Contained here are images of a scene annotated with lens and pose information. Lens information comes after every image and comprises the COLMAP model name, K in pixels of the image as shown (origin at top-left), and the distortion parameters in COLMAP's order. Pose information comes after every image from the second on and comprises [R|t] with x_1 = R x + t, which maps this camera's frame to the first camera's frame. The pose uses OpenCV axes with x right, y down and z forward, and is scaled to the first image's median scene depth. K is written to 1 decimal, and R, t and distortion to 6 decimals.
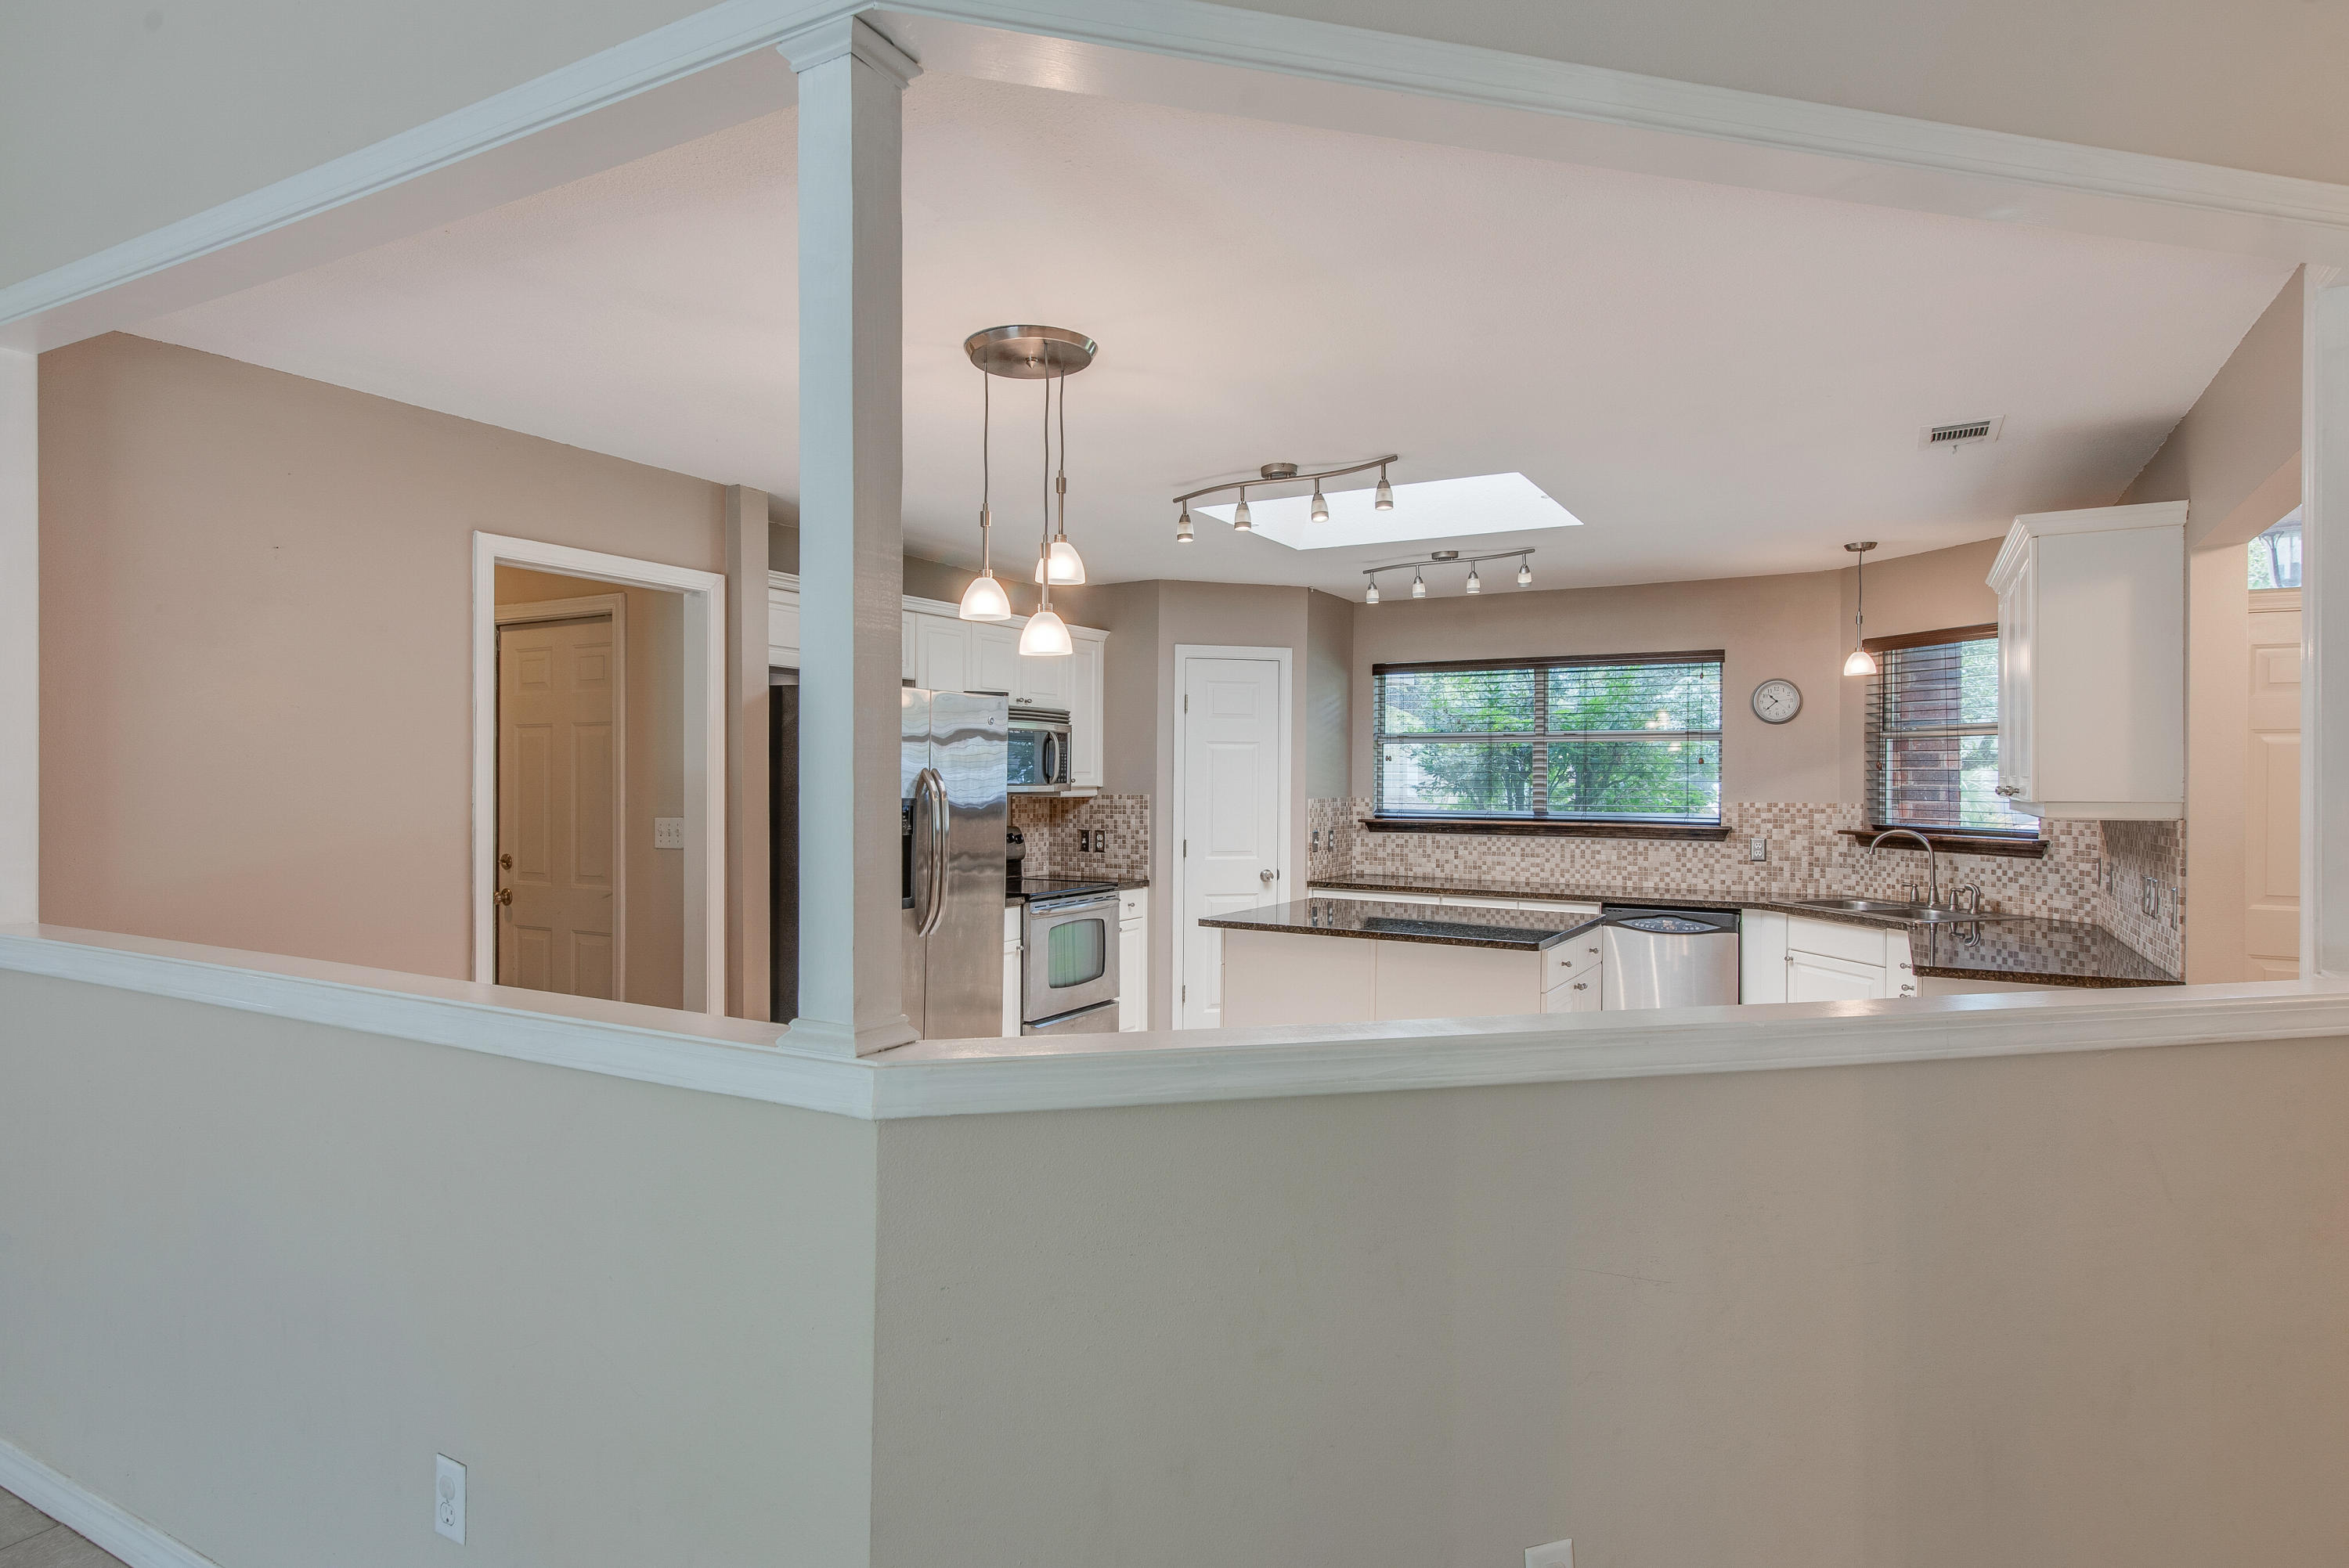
lens RADIAL K [[1318.2, 0, 1128.2], [0, 1318.2, 782.1], [0, 0, 1]] dist [0.002762, -0.000555]
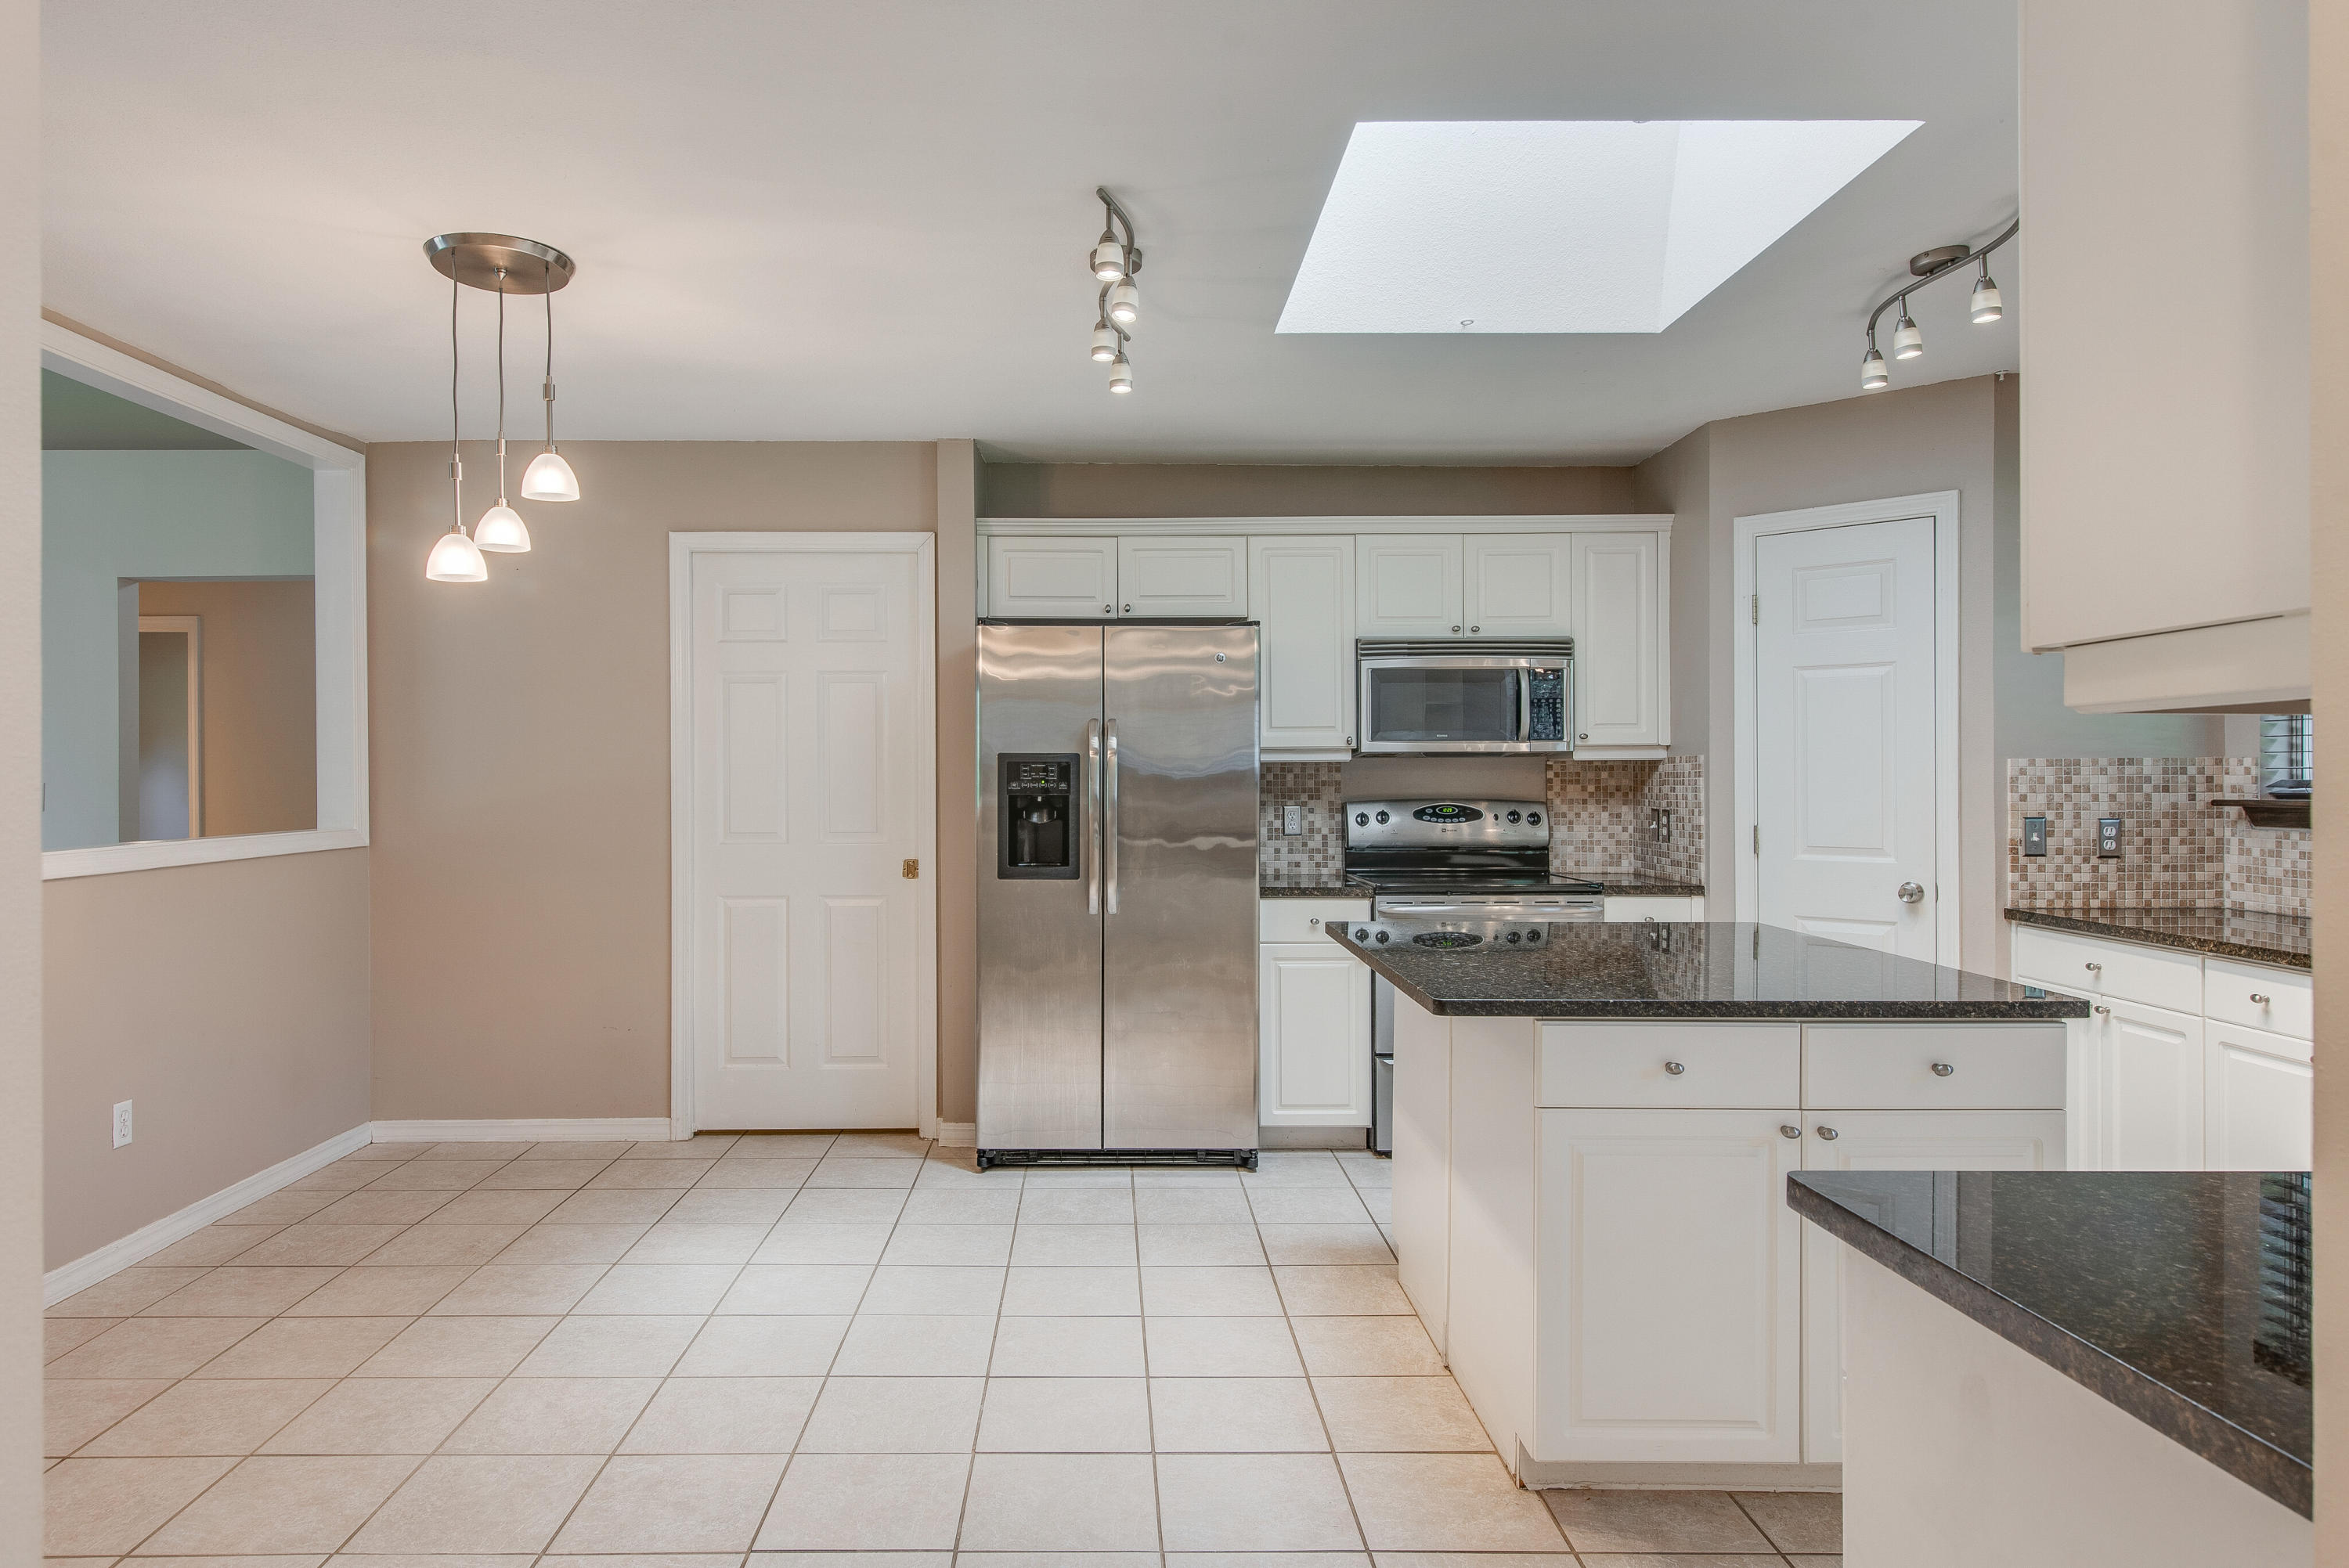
lens RADIAL K [[1420.8, 0, 1082.6], [0, 1420.8, 774.4], [0, 0, 1]] dist [0.000265, -0.000852]
pose [[0.501323, -0.006721, -0.865234, 0.486948], [0.001635, 0.999975, -0.006820, 0.024426], [0.865259, 0.002005, 0.501321, 0.399625]]
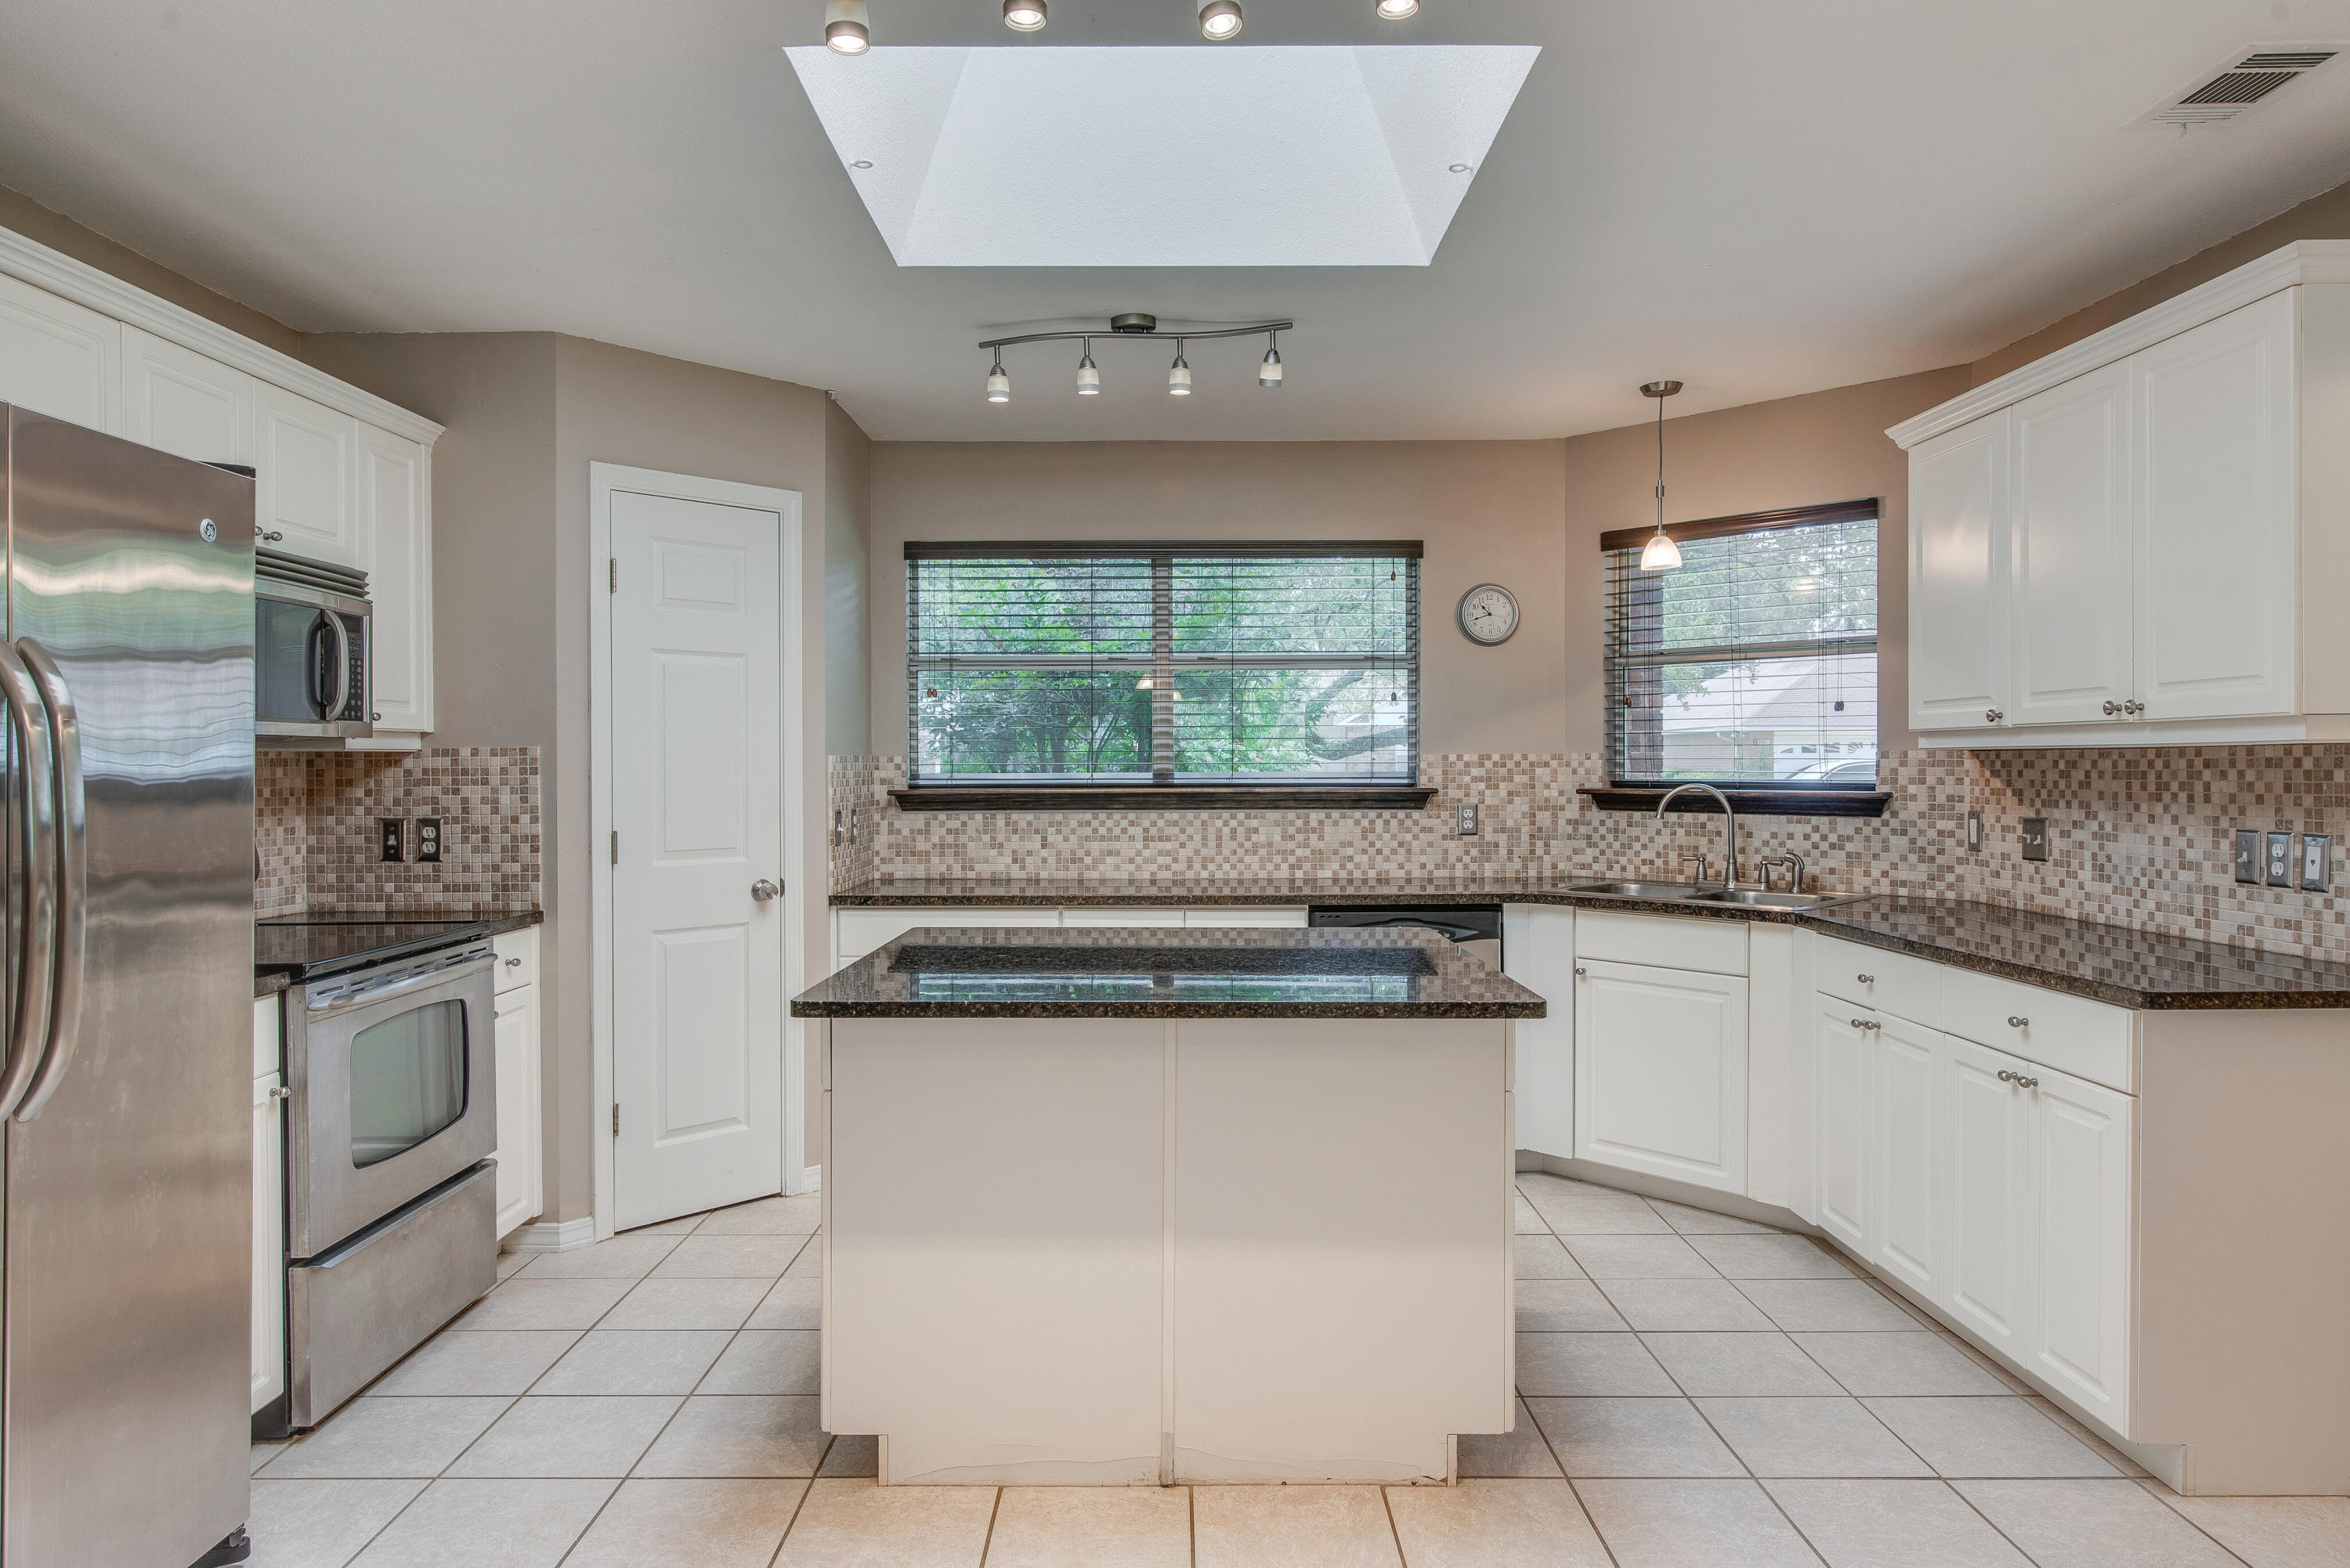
lens RADIAL K [[1442.1, 0, 1178.8], [0, 1442.1, 777.1], [0, 0, 1]] dist [0.006210, -0.001114]
pose [[0.856125, -0.012090, 0.516627, -0.065072], [0.009065, 0.999924, 0.008378, 0.019871], [-0.516689, -0.002490, 0.856169, 0.399916]]
